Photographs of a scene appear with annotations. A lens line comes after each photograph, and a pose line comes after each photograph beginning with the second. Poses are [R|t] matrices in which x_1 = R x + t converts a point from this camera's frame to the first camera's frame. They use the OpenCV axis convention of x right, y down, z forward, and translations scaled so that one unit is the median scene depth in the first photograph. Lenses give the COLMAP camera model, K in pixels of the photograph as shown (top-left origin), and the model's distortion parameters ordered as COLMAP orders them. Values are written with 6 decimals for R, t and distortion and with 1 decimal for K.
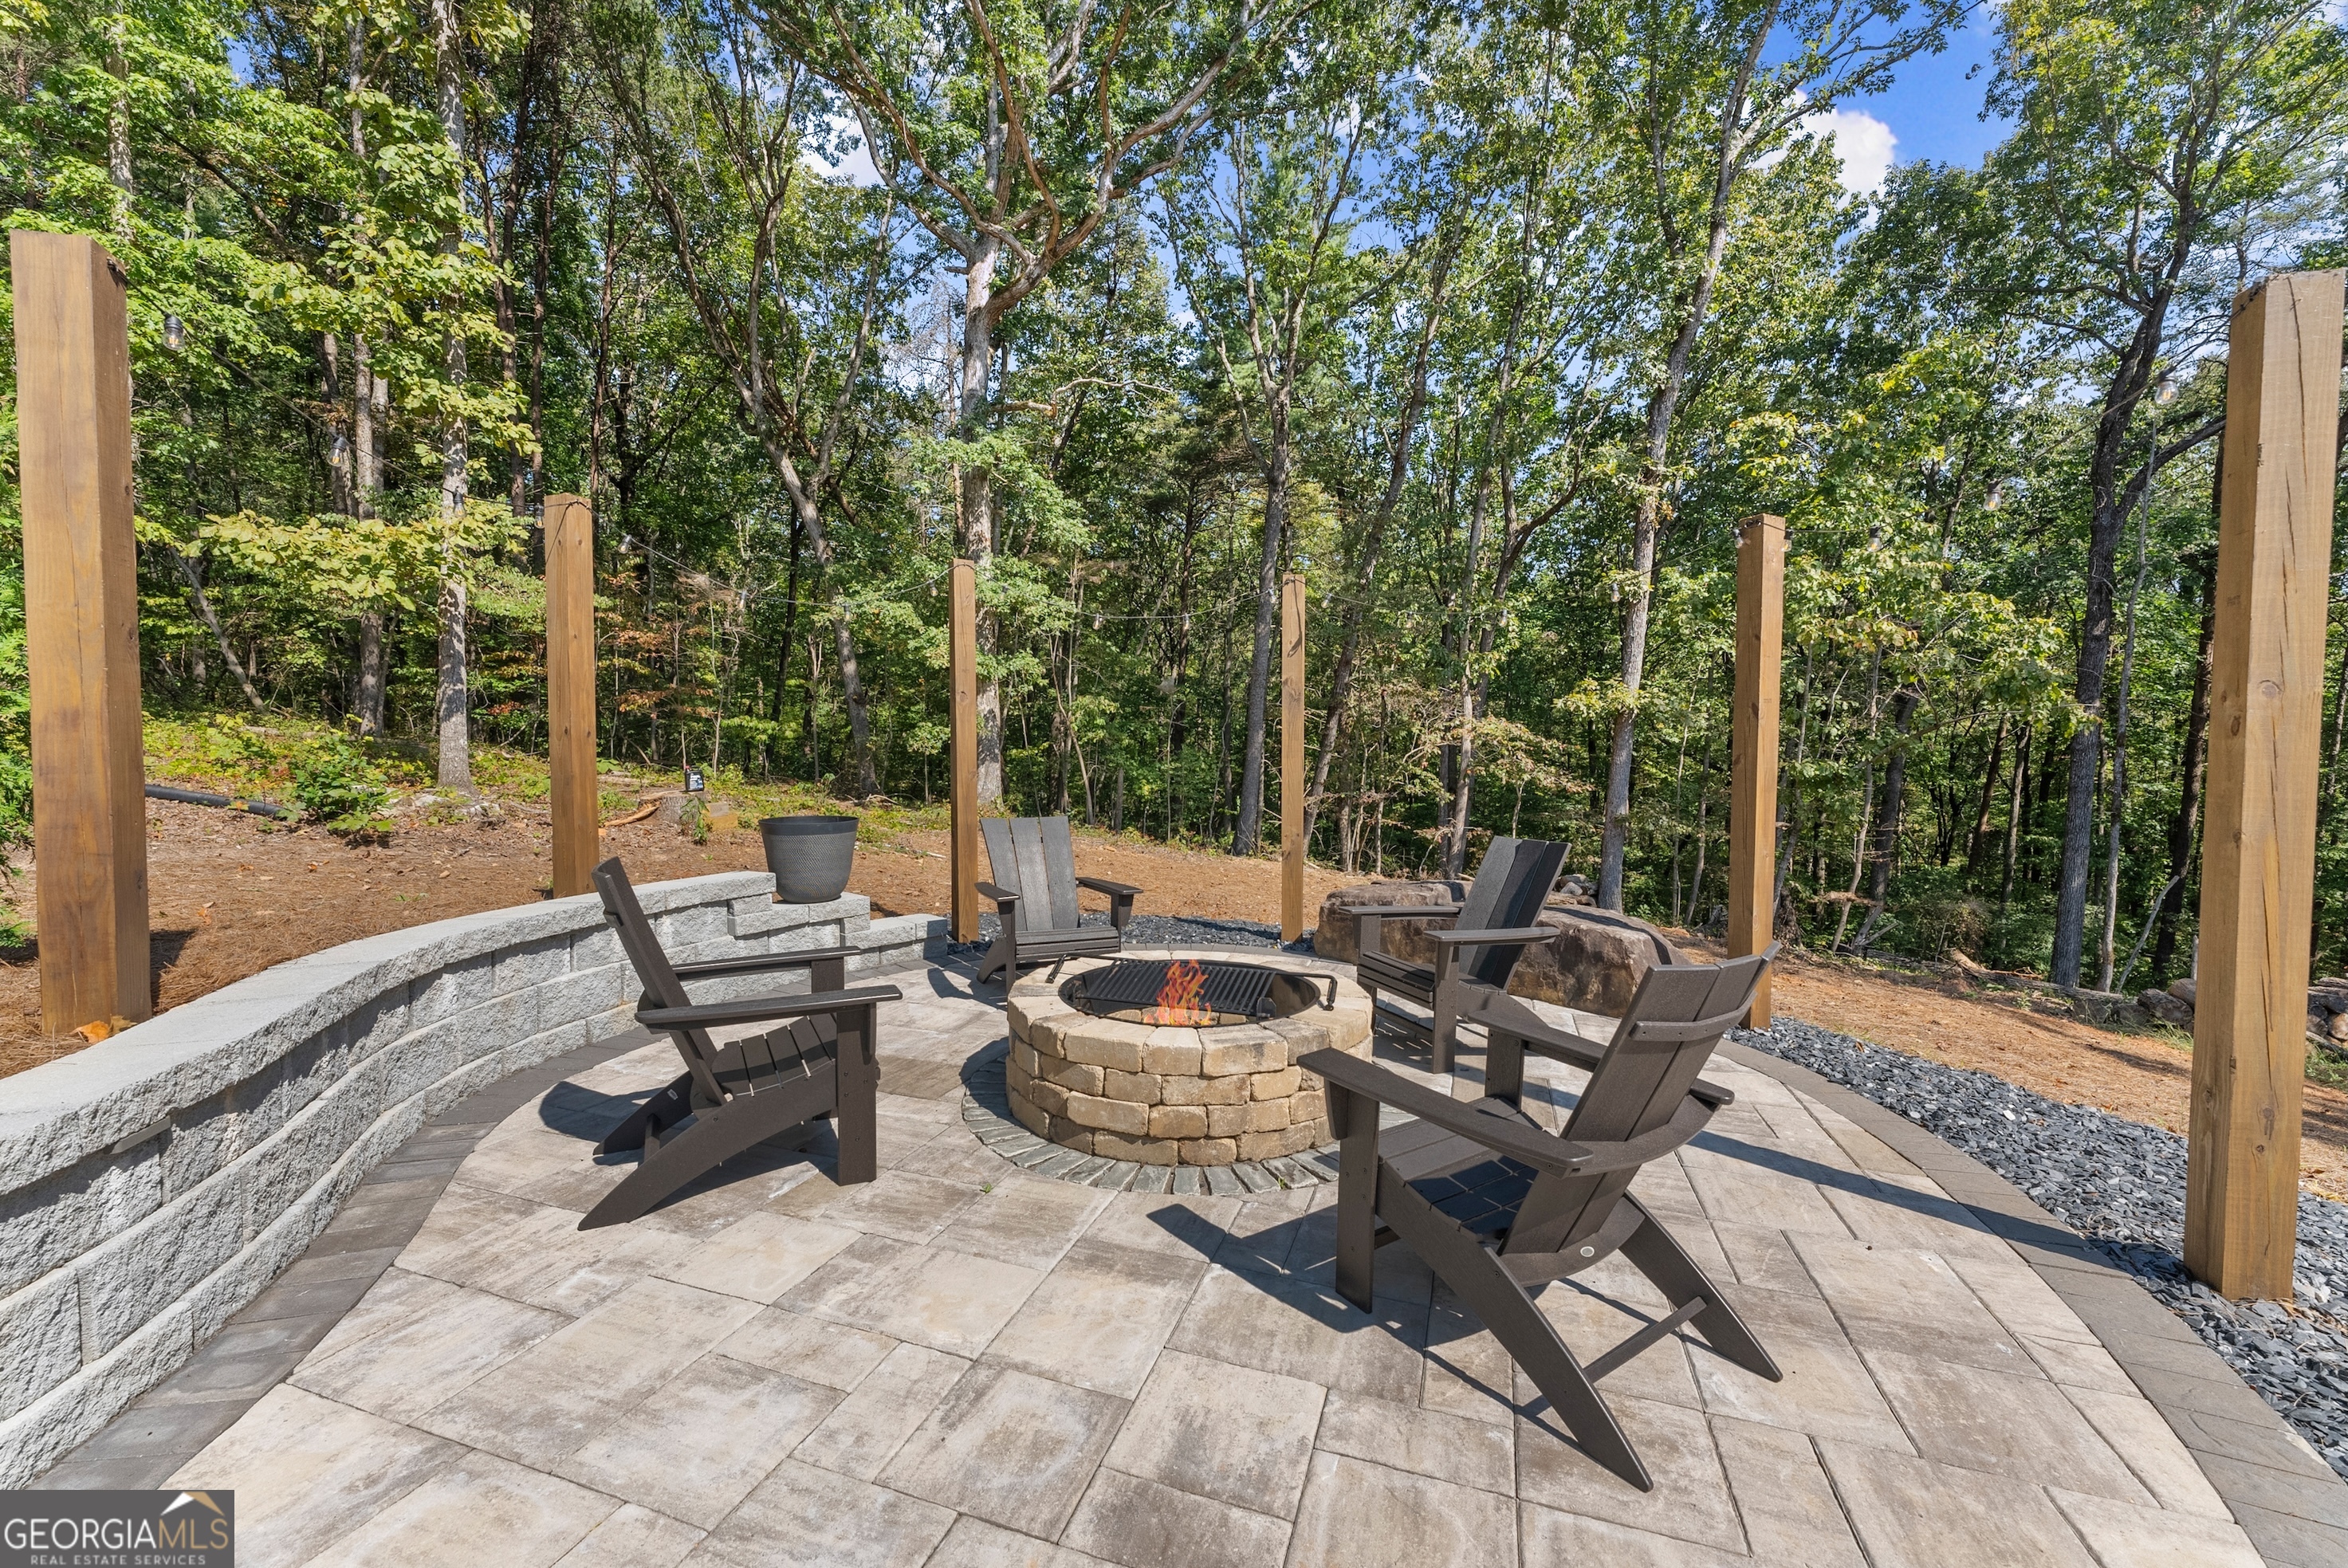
lens RADIAL K [[951.4, 0, 1169.3], [0, 951.4, 789.6], [0, 0, 1]] dist [0.006072, -0.001385]
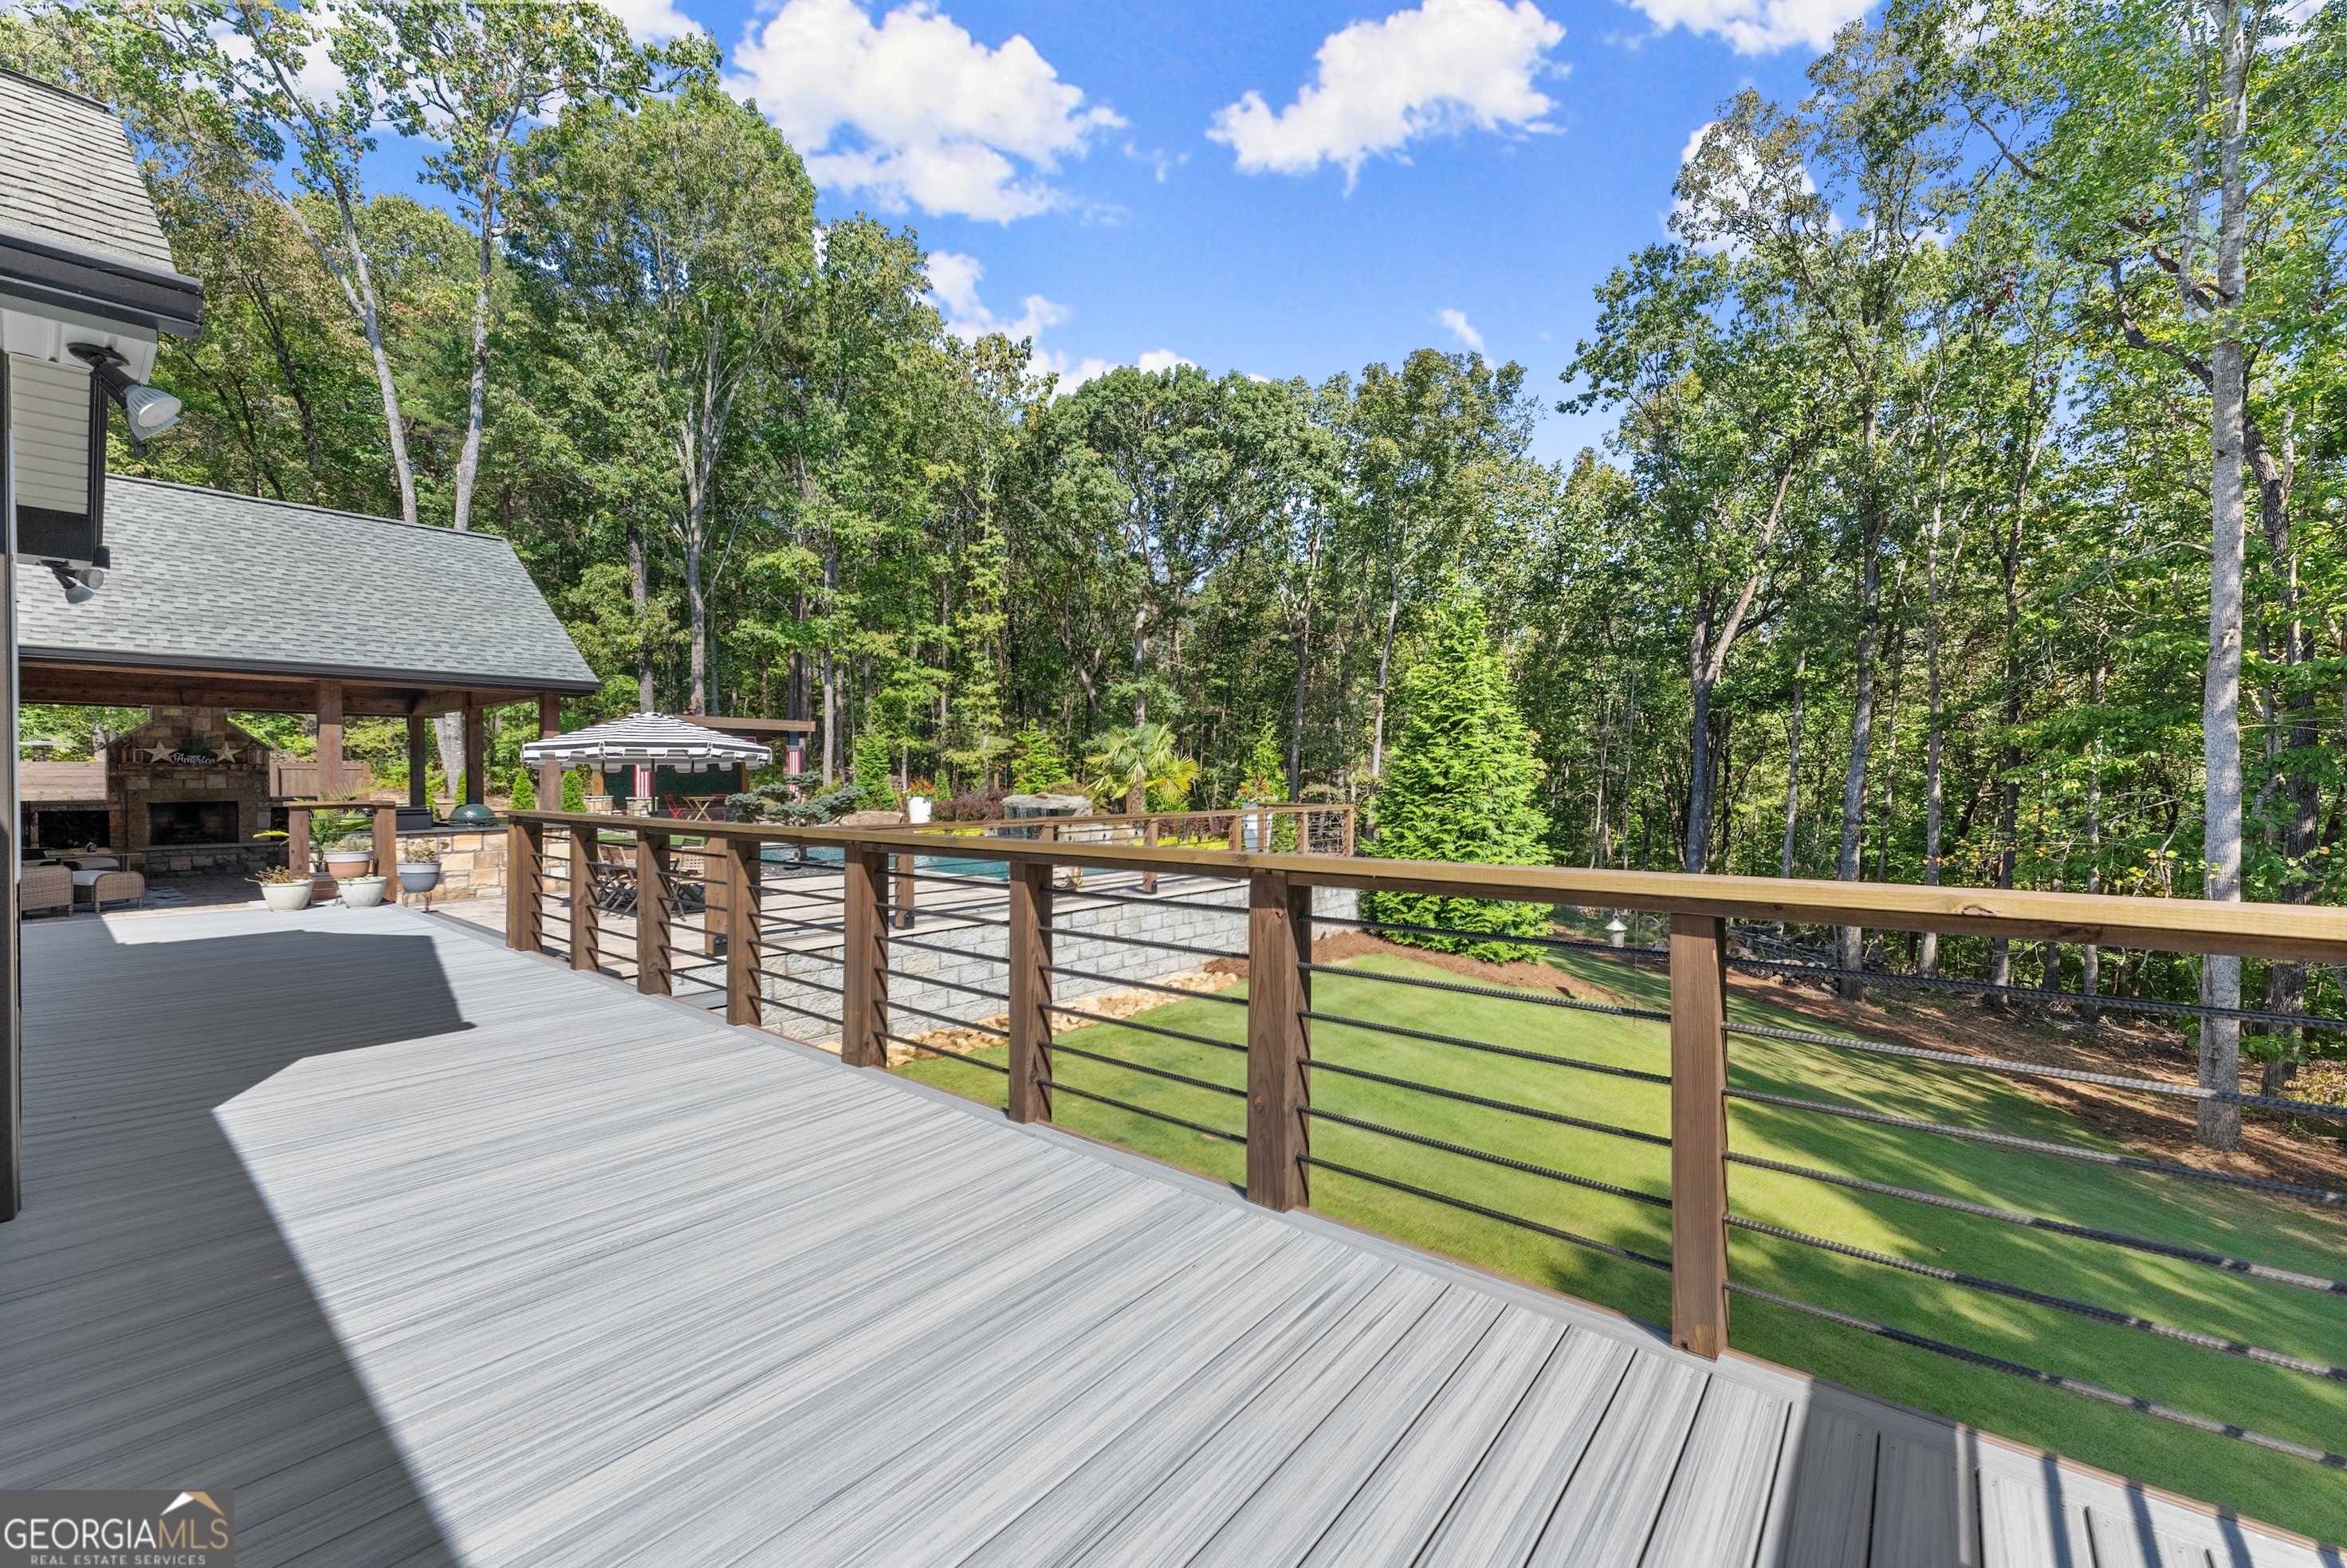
lens RADIAL K [[951.0, 0, 1166.9], [0, 951.0, 780.3], [0, 0, 1]] dist [0.006072, -0.001385]
pose [[0.942012, -0.004732, -0.335547, 0.667169], [-0.007946, 0.999306, -0.036400, 0.005697], [0.335486, 0.036956, 0.941320, -1.281047]]
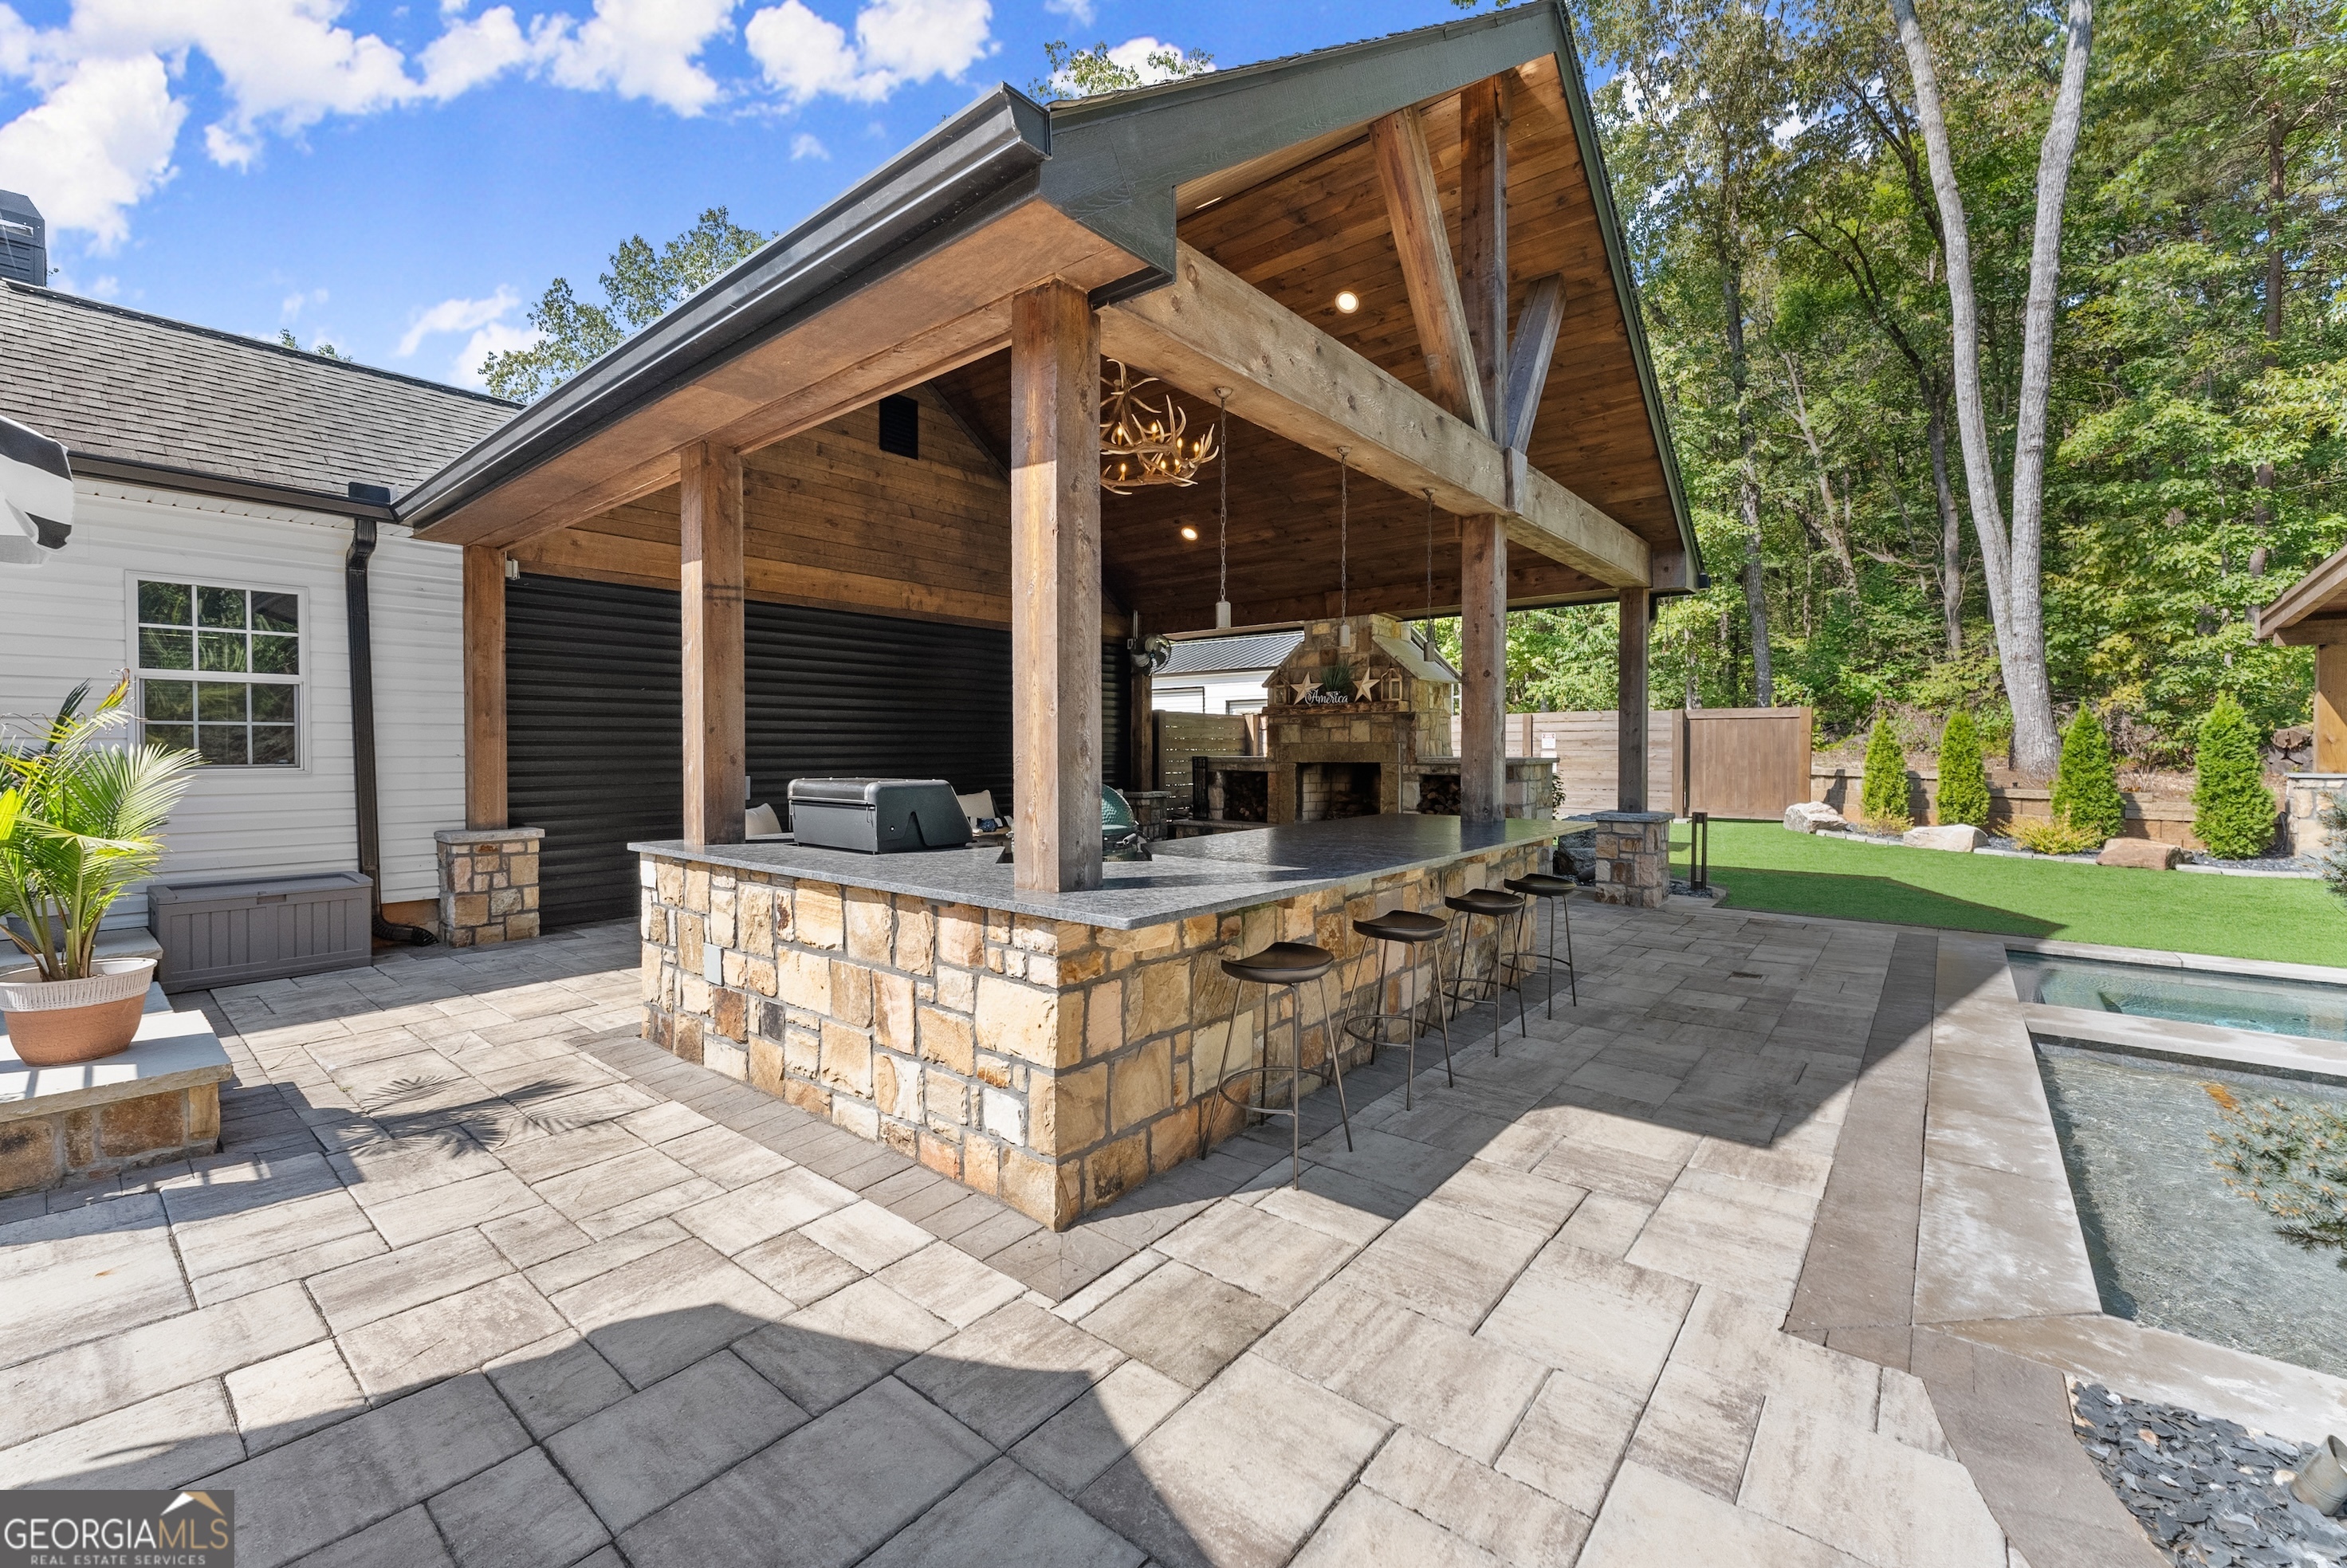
lens RADIAL K [[951.0, 0, 1173.8], [0, 951.0, 760.7], [0, 0, 1]] dist [0.006072, -0.001385]
pose [[-0.331682, 0.009948, -0.943339, 0.218262], [-0.037264, 0.999026, 0.023638, -0.008237], [0.942655, 0.042992, -0.330988, -0.778949]]
